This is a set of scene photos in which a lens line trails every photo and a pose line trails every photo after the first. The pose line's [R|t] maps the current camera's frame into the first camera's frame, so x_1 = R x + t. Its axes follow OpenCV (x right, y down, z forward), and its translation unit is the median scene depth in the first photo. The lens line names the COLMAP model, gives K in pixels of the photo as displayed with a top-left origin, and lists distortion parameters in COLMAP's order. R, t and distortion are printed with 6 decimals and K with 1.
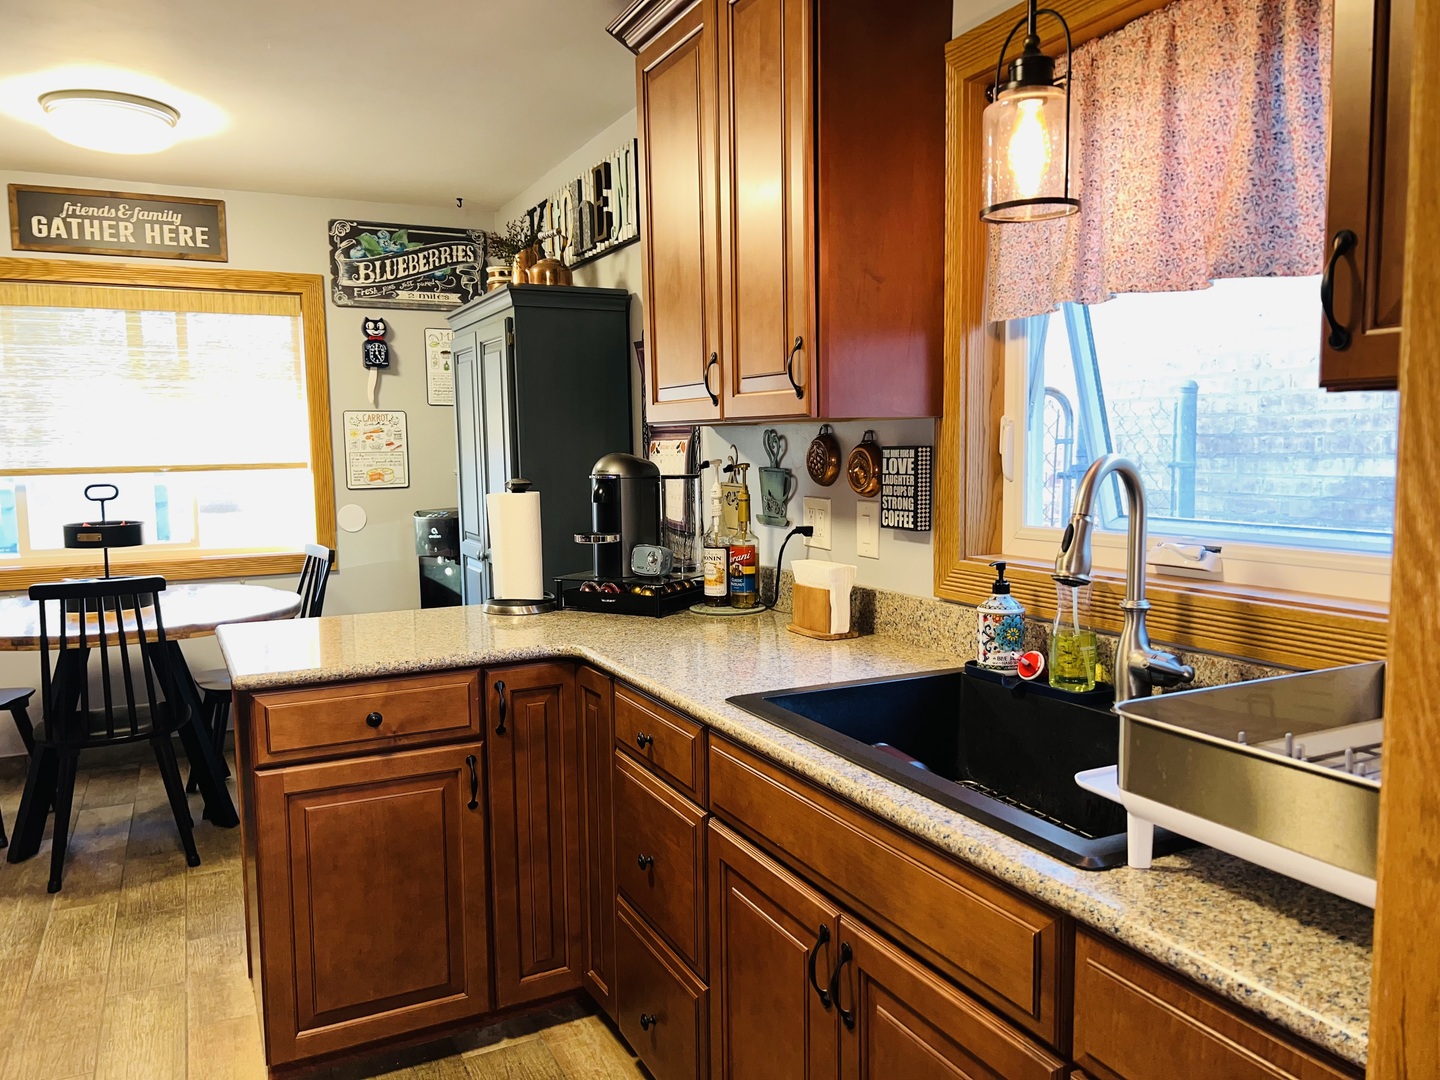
lens RADIAL K [[1087.8, 0, 736.9], [0, 1087.8, 550.0], [0, 0, 1]] dist [0.039460, -0.042622]
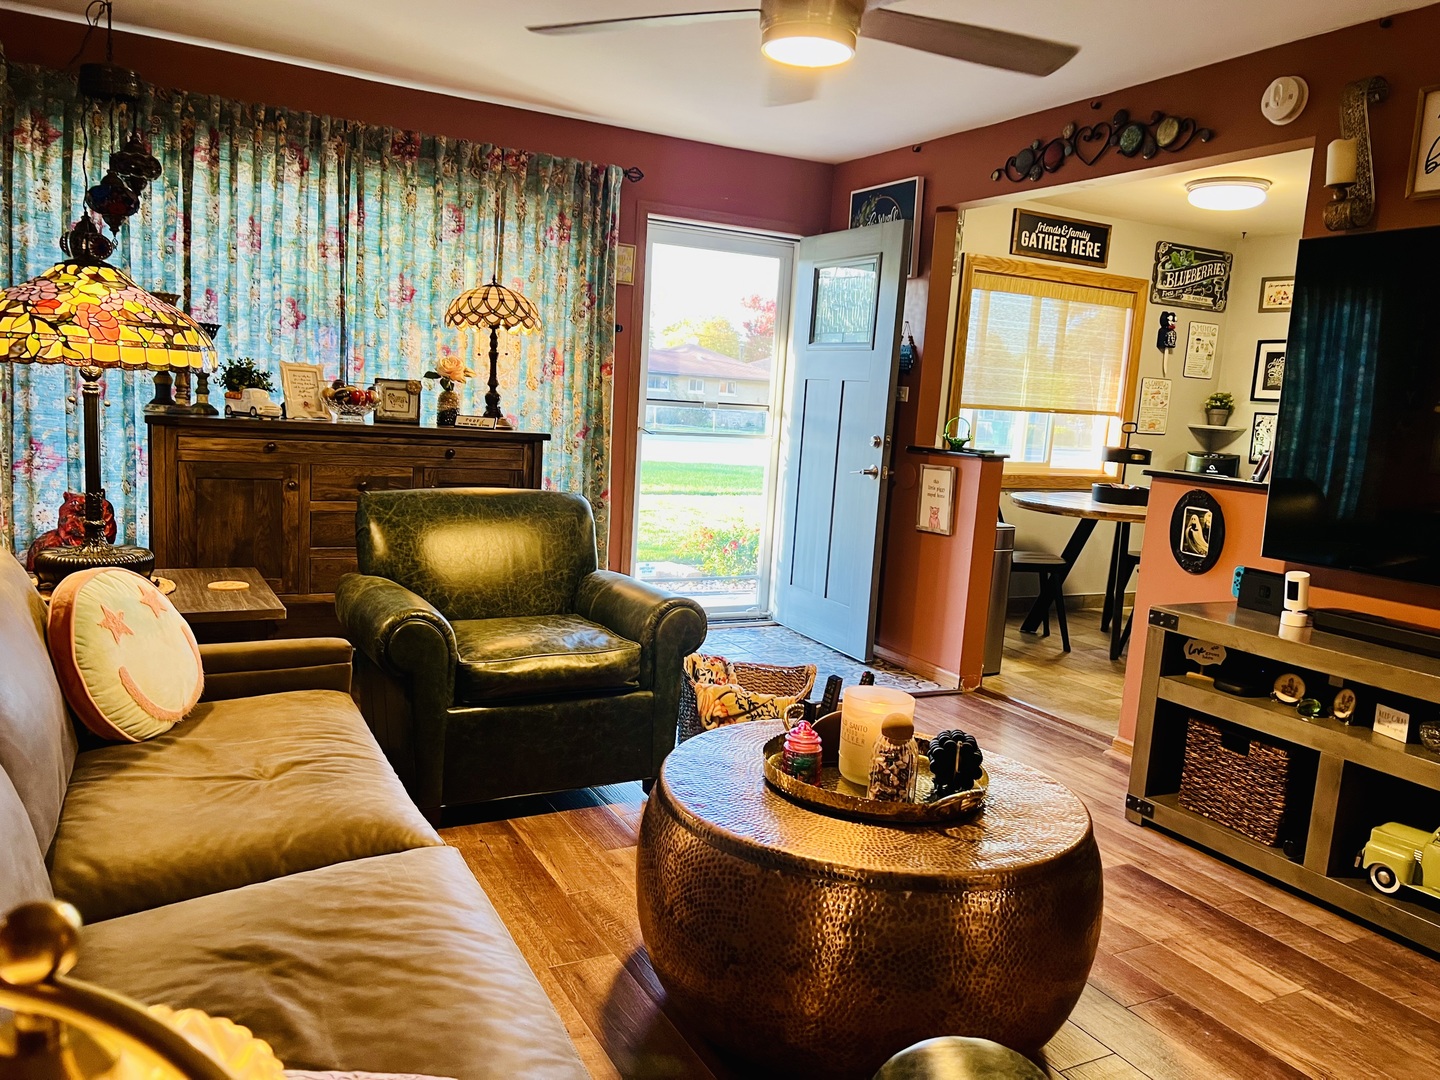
lens RADIAL K [[1087.8, 0, 730.8], [0, 1087.8, 547.0], [0, 0, 1]] dist [0.039460, -0.042622]
pose [[0.996381, 0.073039, 0.043470, -0.981128], [-0.074900, 0.996271, 0.042837, 0.073679], [-0.040179, -0.045938, 0.998136, -0.415678]]
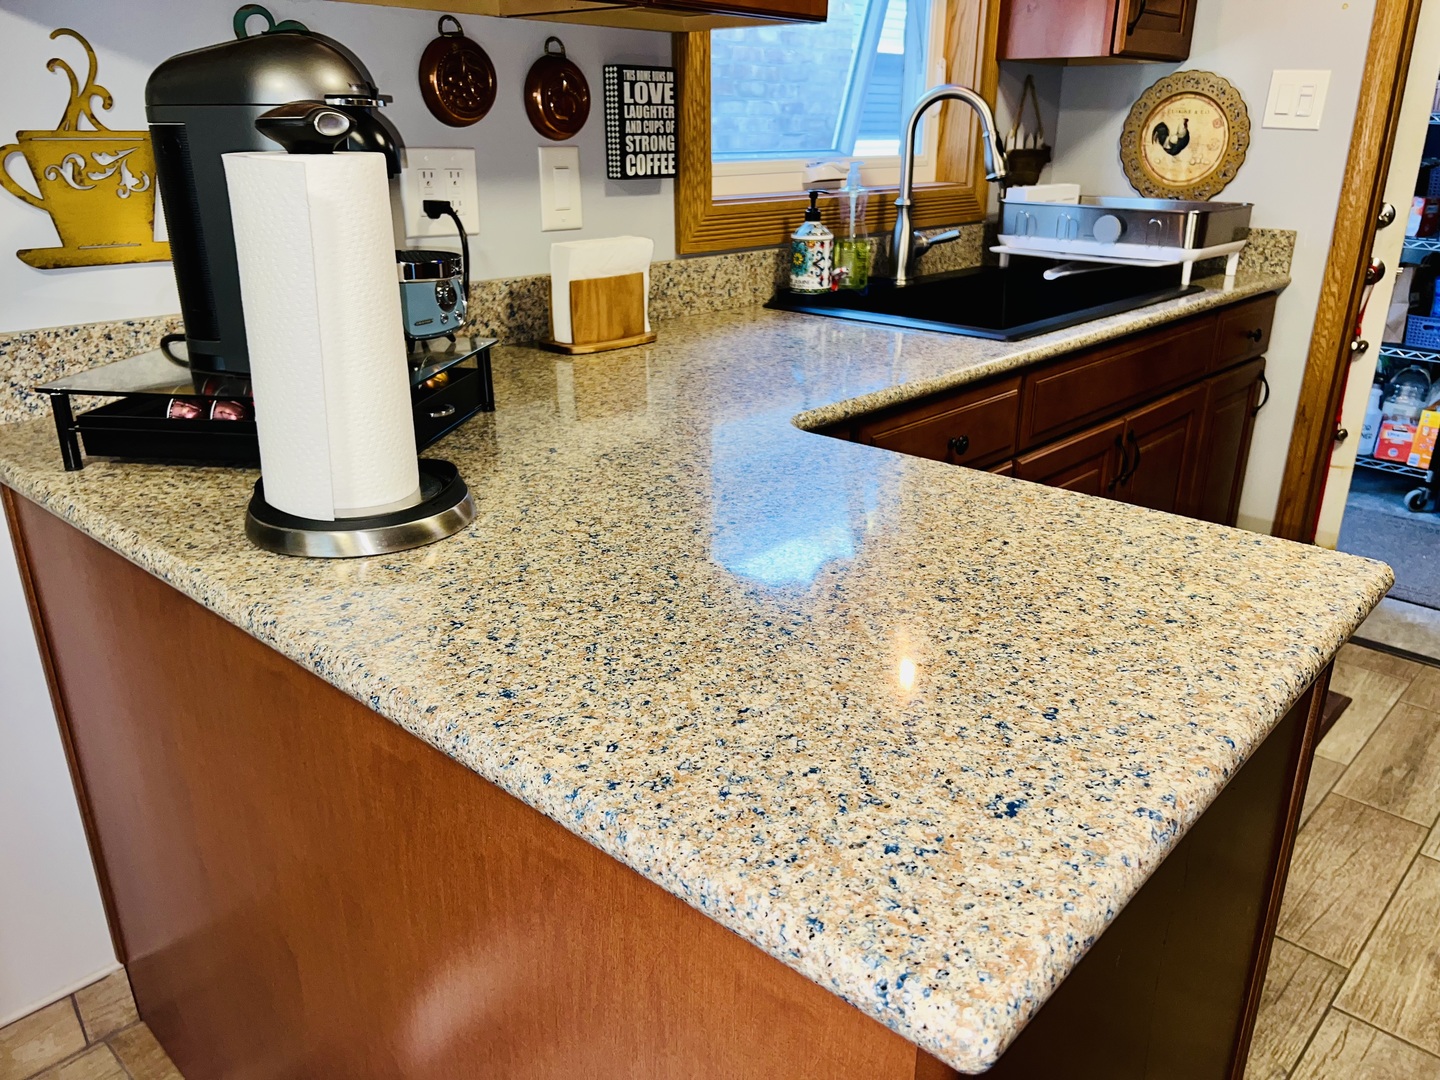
lens RADIAL K [[1087.8, 0, 721.4], [0, 1087.8, 530.8], [0, 0, 1]] dist [0.039460, -0.042622]
pose [[-0.345464, -0.321015, 0.881819, -0.328536], [0.090142, 0.923976, 0.371676, -0.036527], [-0.934093, 0.207890, -0.290264, 0.615612]]
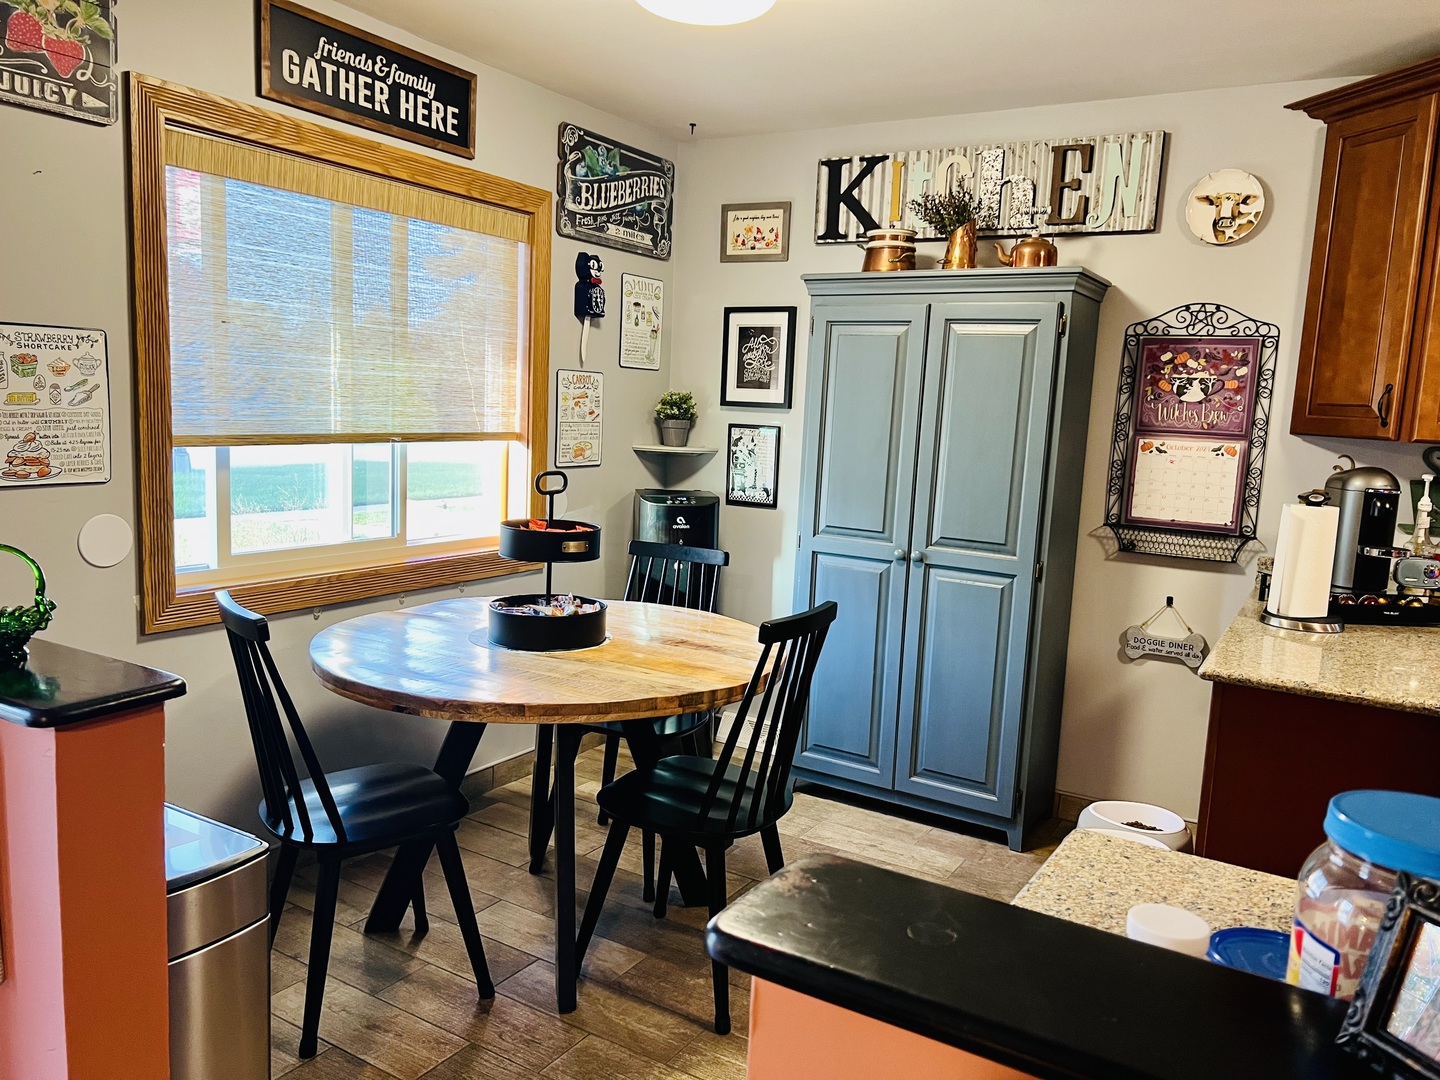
lens RADIAL K [[1087.8, 0, 717.2], [0, 1087.8, 553.2], [0, 0, 1]] dist [0.039460, -0.042622]
pose [[0.847704, -0.022481, 0.529993, -0.718229], [-0.004505, 0.998760, 0.049571, -0.035059], [-0.530450, -0.044409, 0.846552, 0.274954]]
